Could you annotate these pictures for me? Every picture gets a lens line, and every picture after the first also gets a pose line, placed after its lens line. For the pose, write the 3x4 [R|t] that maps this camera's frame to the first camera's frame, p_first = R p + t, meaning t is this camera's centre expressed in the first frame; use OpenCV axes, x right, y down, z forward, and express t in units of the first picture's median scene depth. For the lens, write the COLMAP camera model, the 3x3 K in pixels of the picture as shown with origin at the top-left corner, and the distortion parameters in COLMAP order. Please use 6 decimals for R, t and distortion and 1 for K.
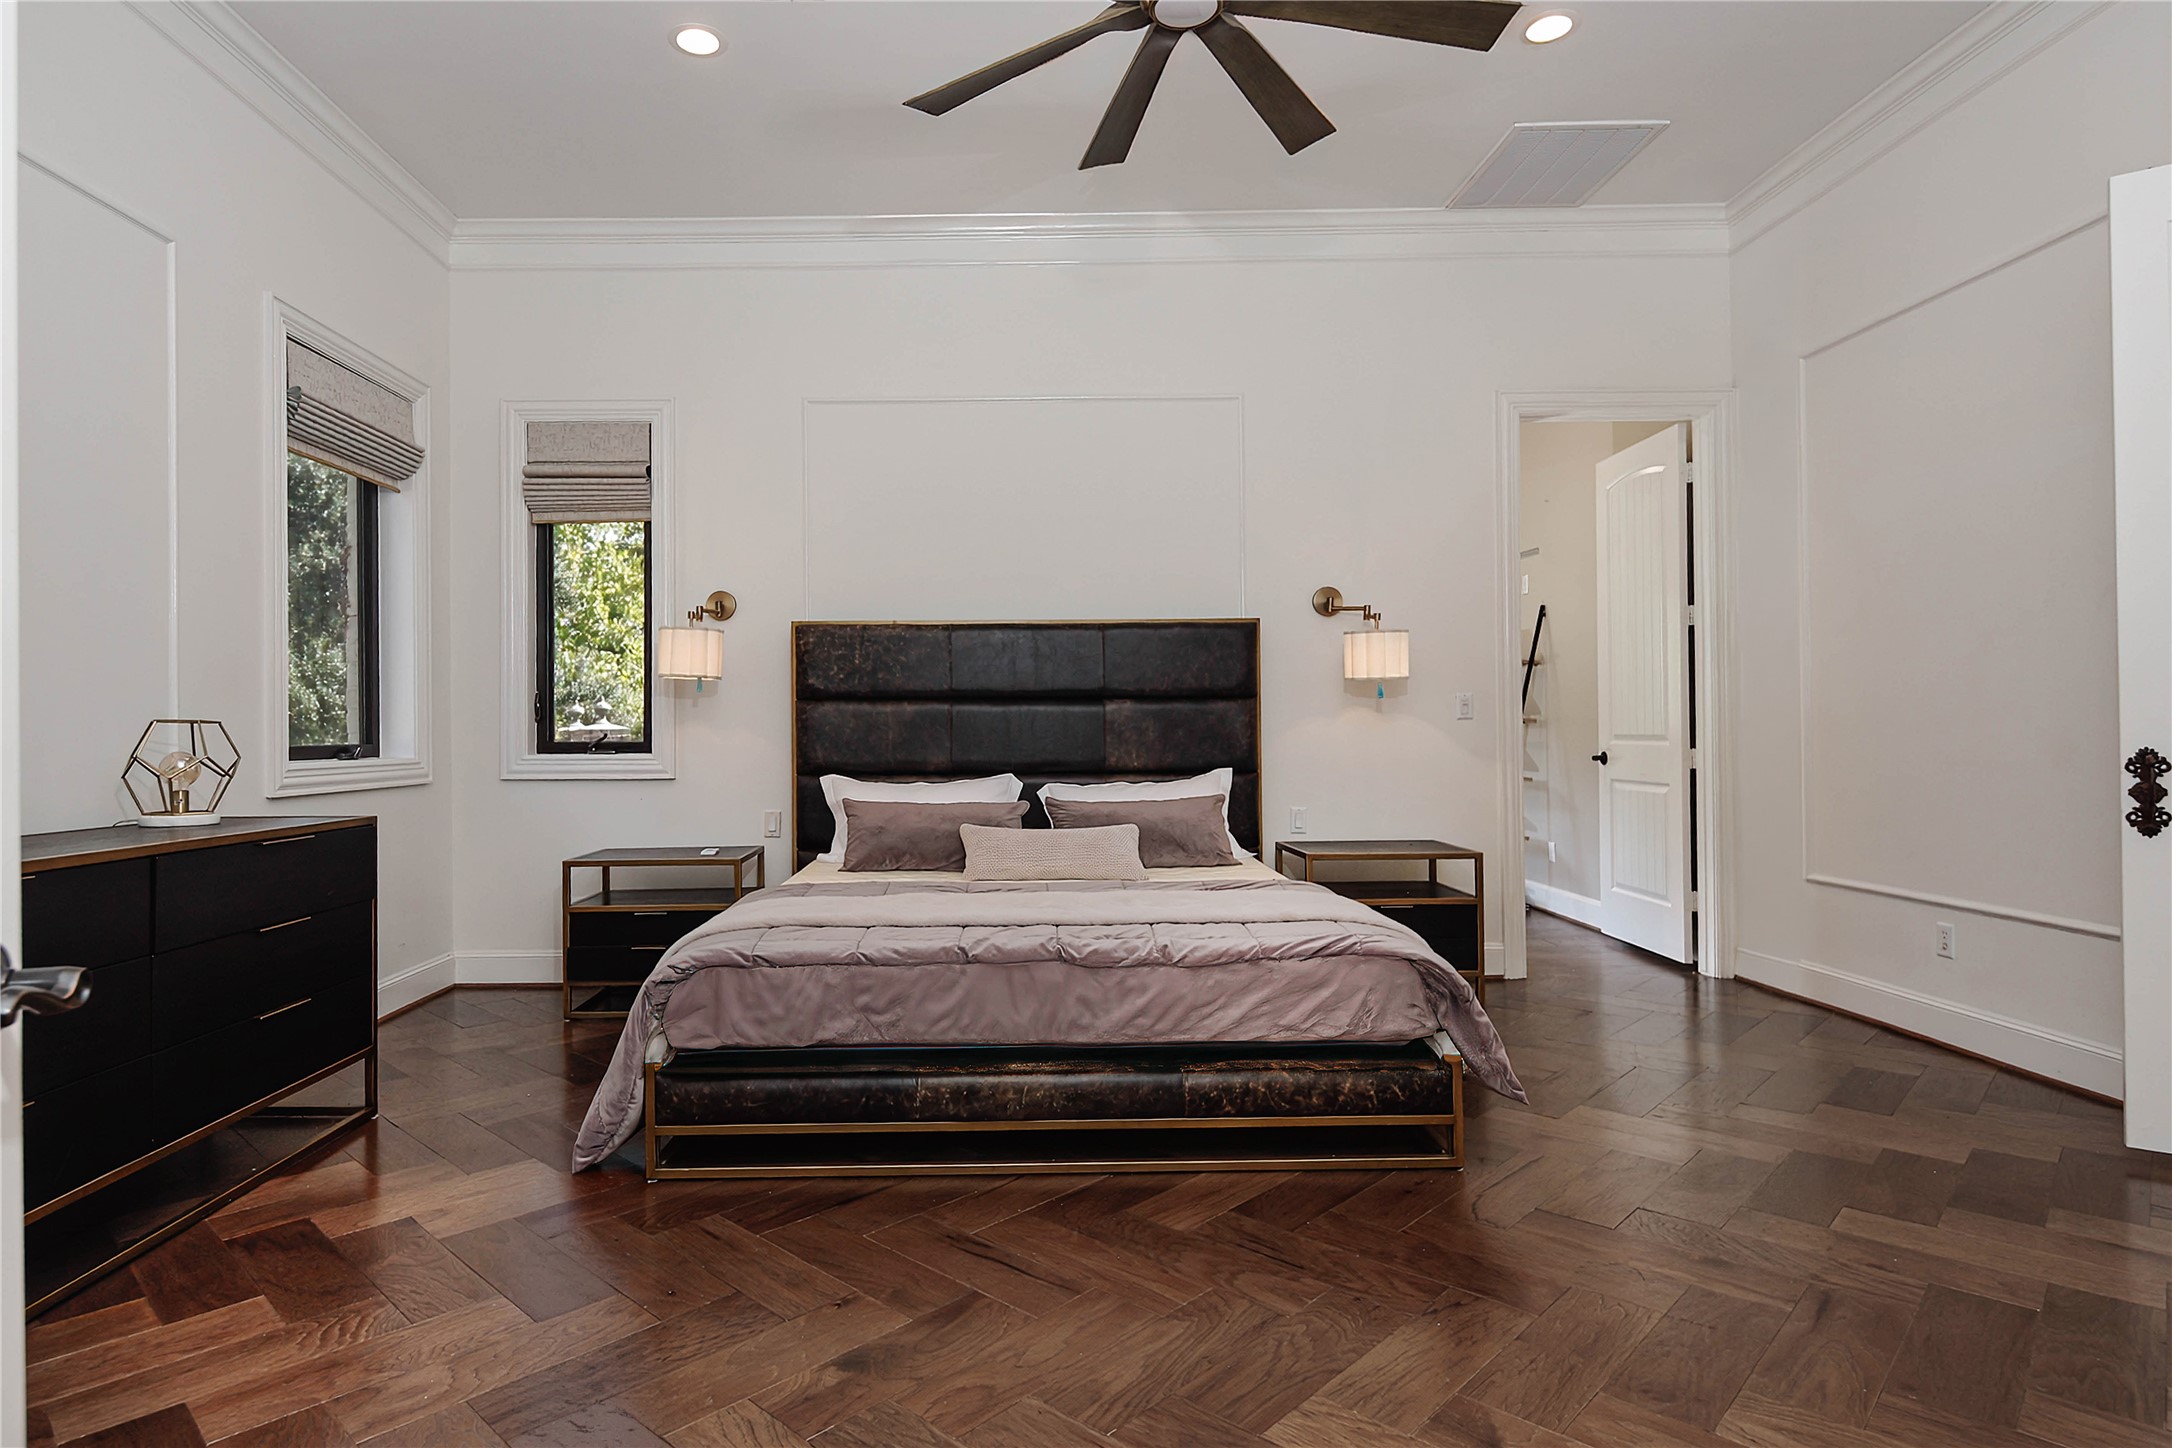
lens RADIAL K [[1068.7, 0, 1086.0], [0, 1068.7, 724.0], [0, 0, 1]] dist [0.000030, -0.000020]
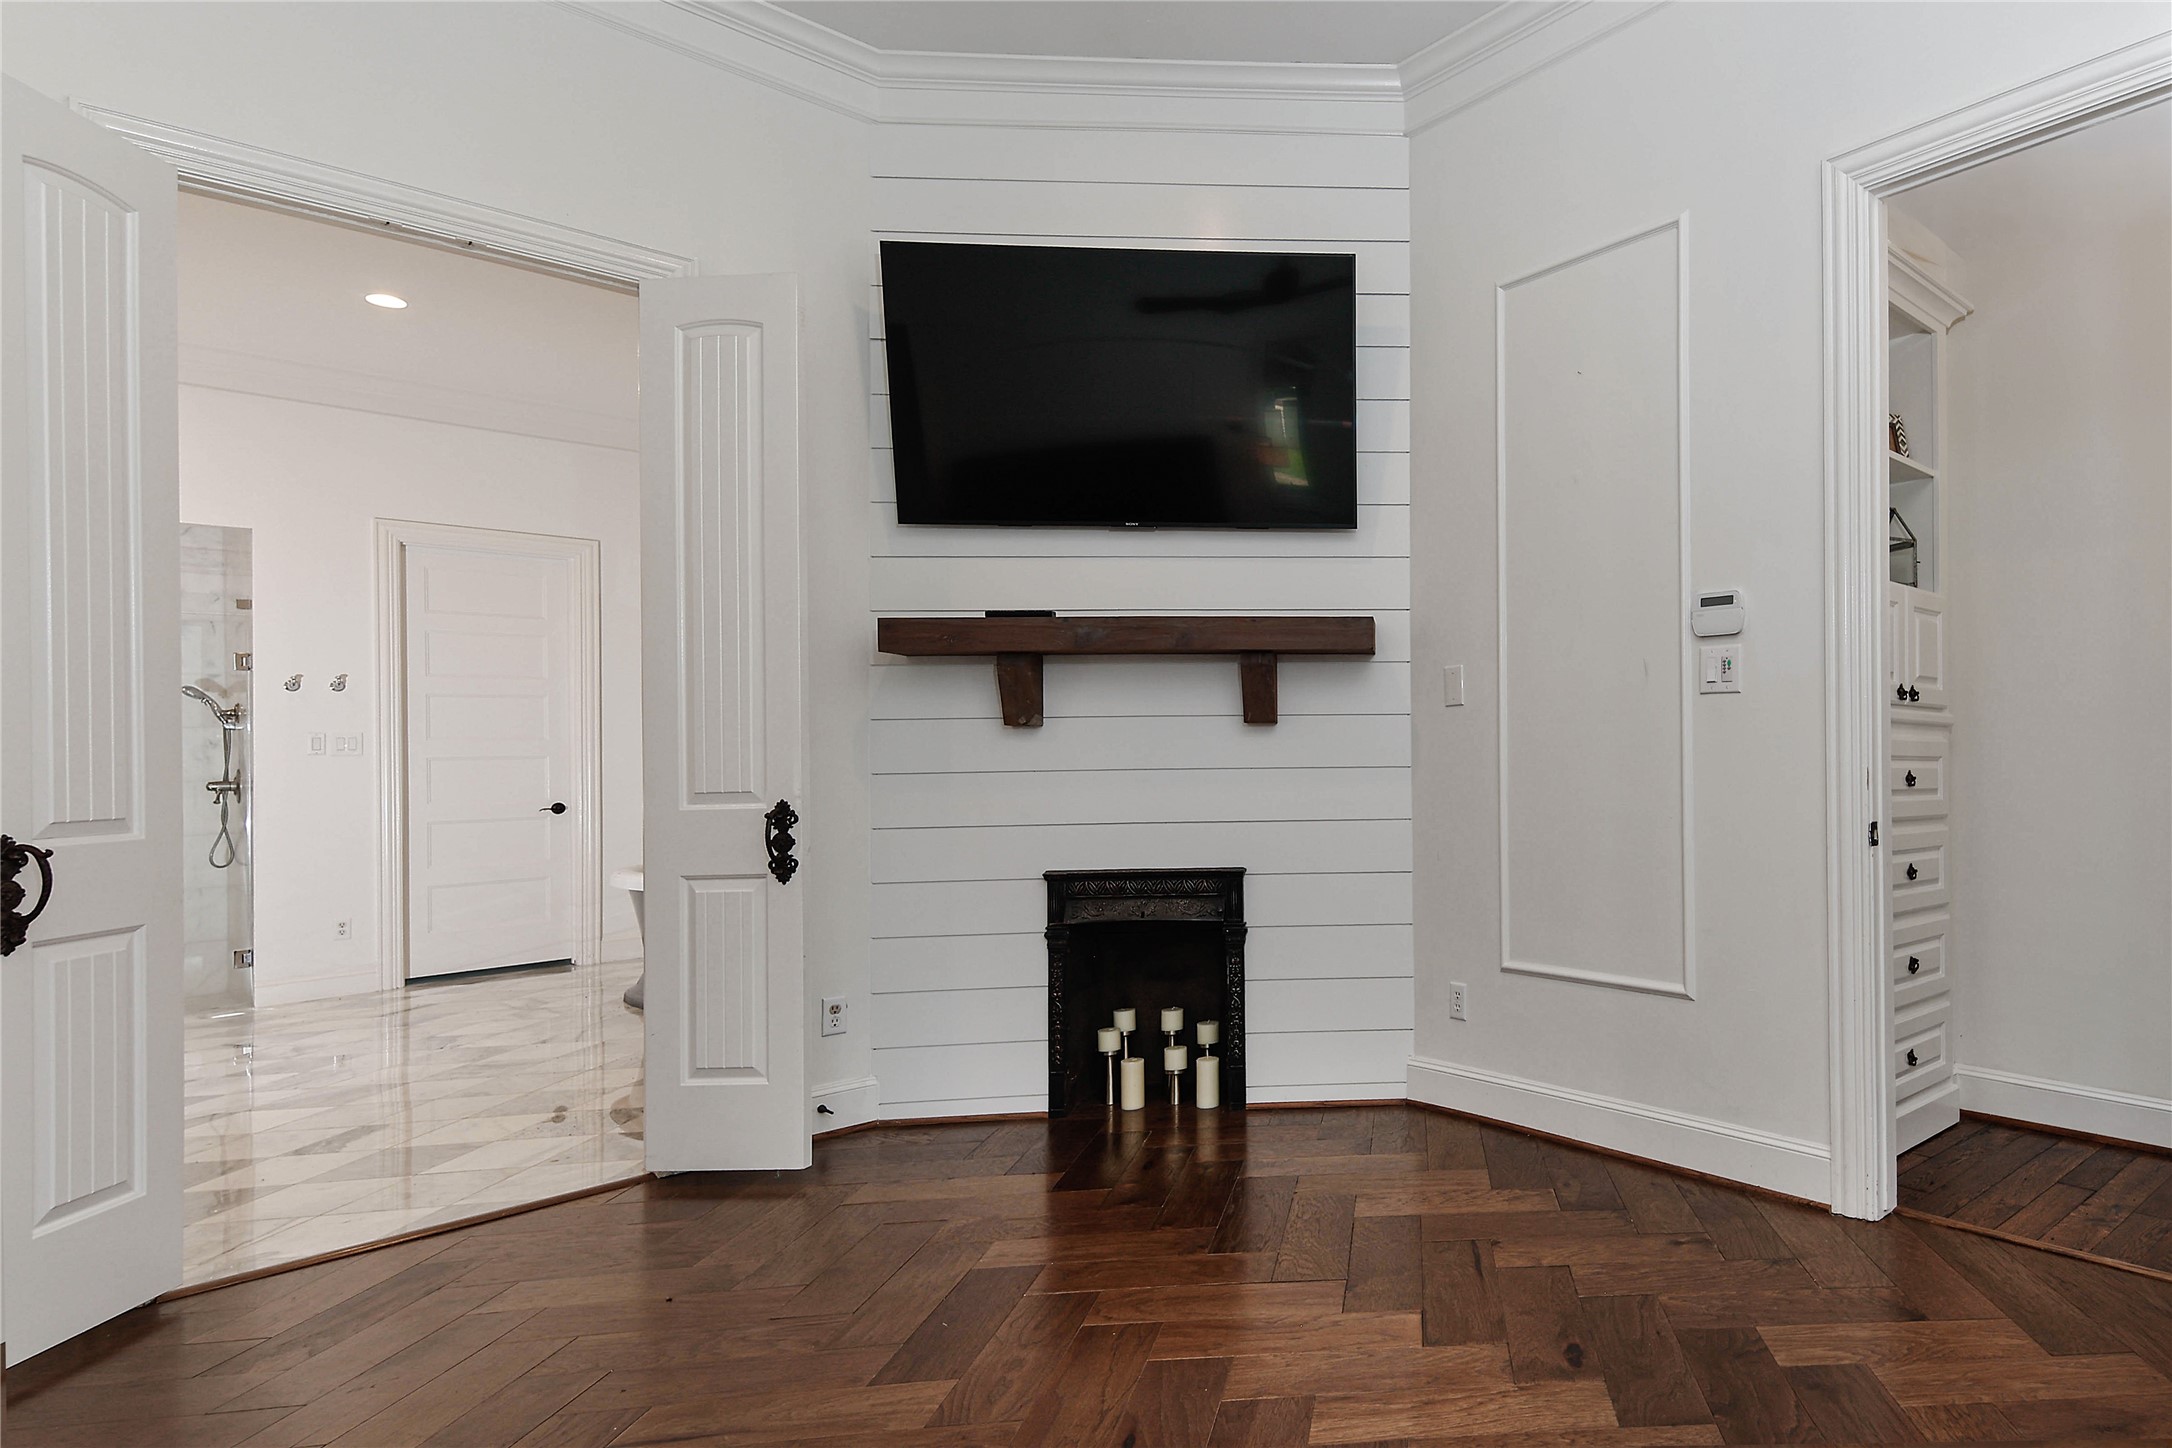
lens RADIAL K [[1113.2, 0, 1086.7], [0, 1113.2, 766.4], [0, 0, 1]] dist [0.001072, 0.000202]
pose [[0.805594, -0.000214, 0.592468, -0.037548], [0.005562, 0.999959, -0.007202, 0.003332], [-0.592442, 0.009097, 0.805562, 0.521185]]
